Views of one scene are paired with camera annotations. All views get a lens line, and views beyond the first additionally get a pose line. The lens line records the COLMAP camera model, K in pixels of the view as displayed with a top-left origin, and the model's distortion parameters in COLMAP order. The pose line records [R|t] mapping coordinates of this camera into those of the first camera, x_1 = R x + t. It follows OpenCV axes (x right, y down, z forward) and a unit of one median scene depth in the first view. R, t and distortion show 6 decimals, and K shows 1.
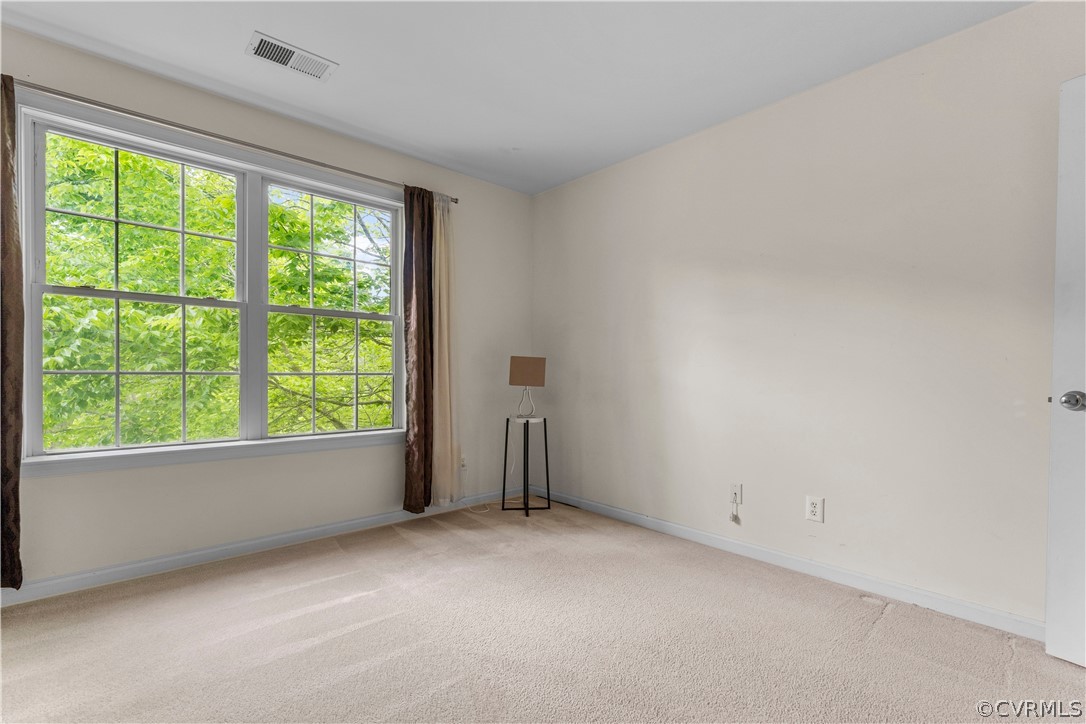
lens RADIAL K [[496.2, 0, 542.9], [0, 496.2, 371.2], [0, 0, 1]] dist [-0.000260, 0.000083]
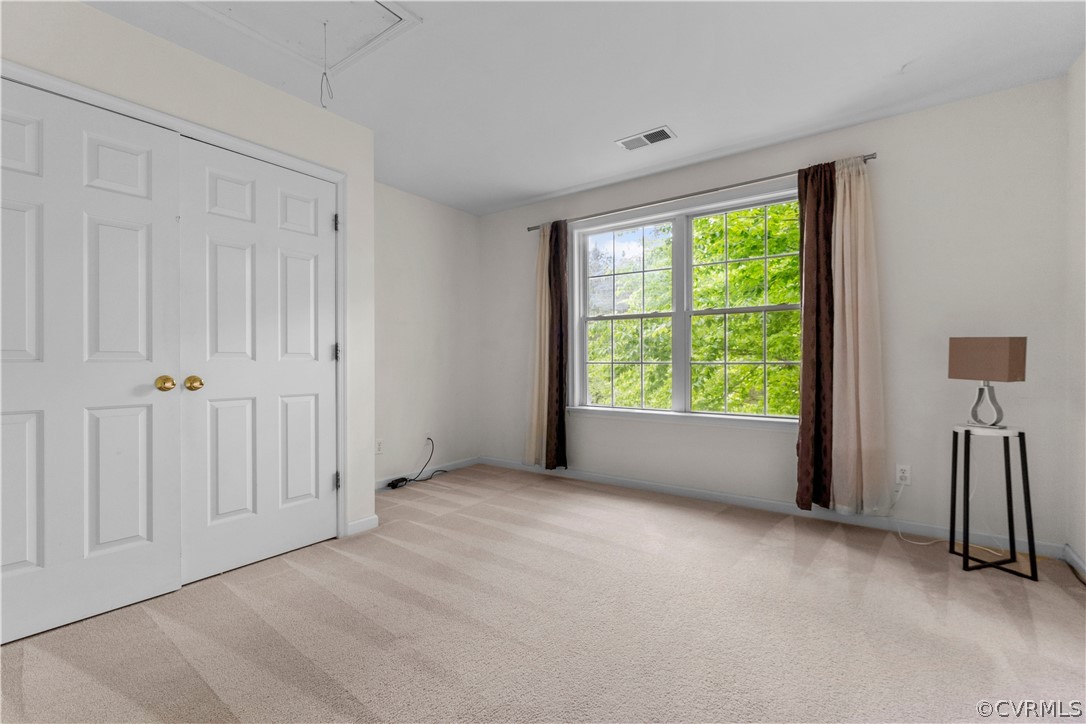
lens RADIAL K [[484.1, 0, 543.0], [0, 484.1, 362.0], [0, 0, 1]] dist [0.001008, 0.000277]
pose [[0.203311, -0.011168, -0.979051, 0.539347], [-0.000705, 0.999933, -0.011553, 0.014005], [0.979114, 0.003039, 0.203289, 0.309568]]
